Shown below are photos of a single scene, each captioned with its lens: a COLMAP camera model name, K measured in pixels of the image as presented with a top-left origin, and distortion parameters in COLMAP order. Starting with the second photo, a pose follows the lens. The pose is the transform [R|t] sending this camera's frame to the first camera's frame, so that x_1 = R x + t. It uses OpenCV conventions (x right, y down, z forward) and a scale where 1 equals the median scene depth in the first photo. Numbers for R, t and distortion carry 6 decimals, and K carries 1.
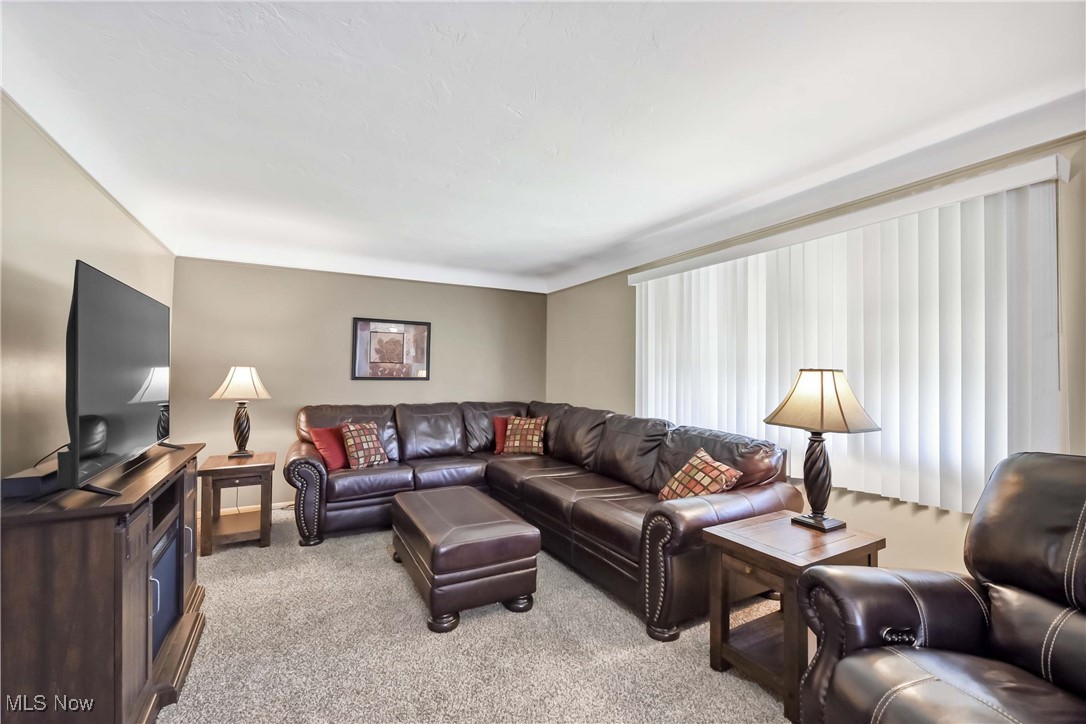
lens RADIAL K [[456.5, 0, 528.5], [0, 456.5, 361.5], [0, 0, 1]] dist [0.001305, -0.000208]
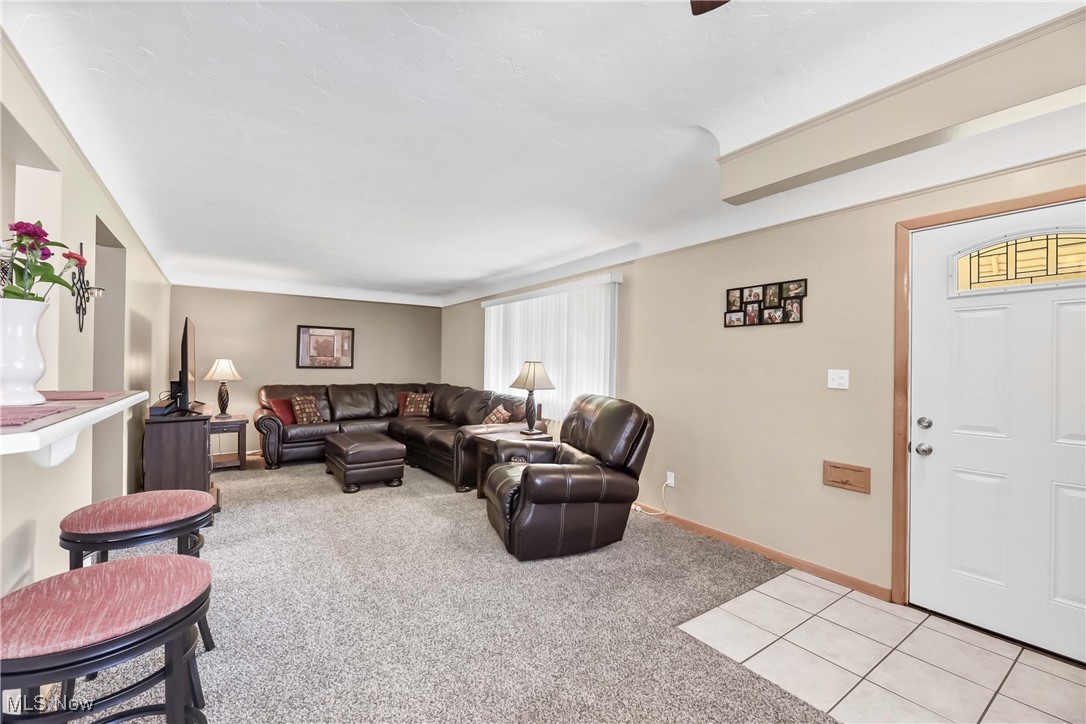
lens RADIAL K [[474.3, 0, 543.0], [0, 474.3, 362.0], [0, 0, 1]] dist [-0.001316, -0.000071]
pose [[0.991734, 0.000887, 0.128305, 0.224564], [-0.003447, 0.999799, 0.019733, -0.013487], [-0.128261, -0.020012, 0.991538, -0.680048]]
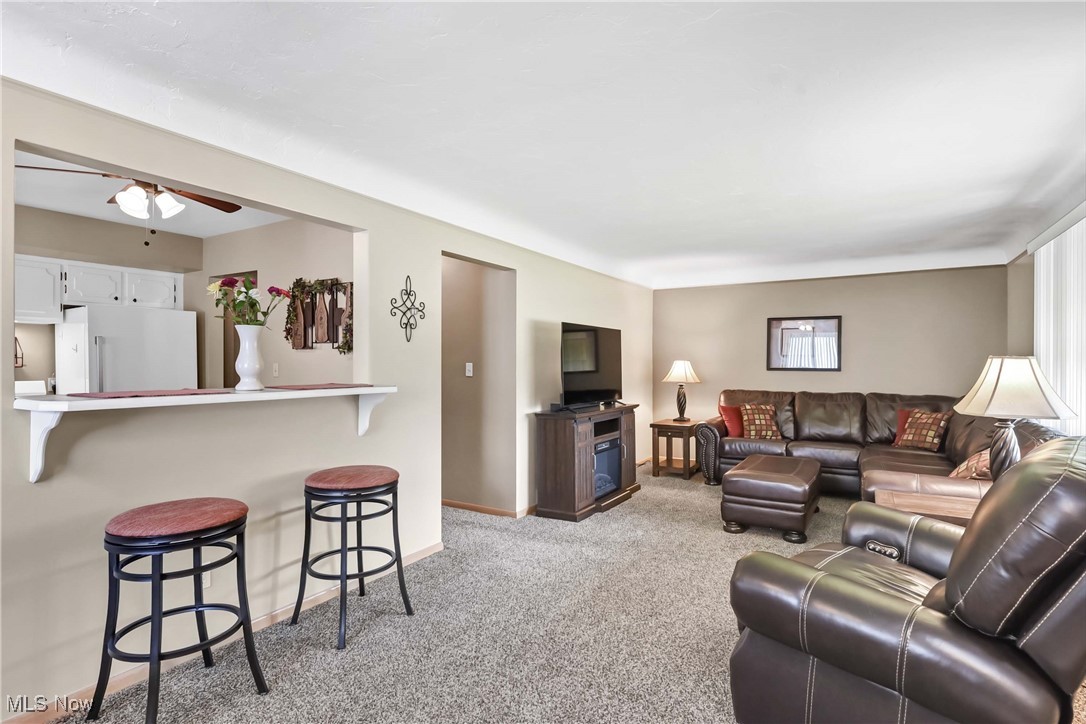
lens RADIAL K [[565.6, 0, 546.5], [0, 565.6, 349.1], [0, 0, 1]] dist [0.026864, -0.000181]
pose [[0.506050, -0.031297, -0.861936, 0.691278], [0.024112, 0.999464, -0.022134, 0.004120], [0.862167, -0.009582, 0.506533, -0.287770]]
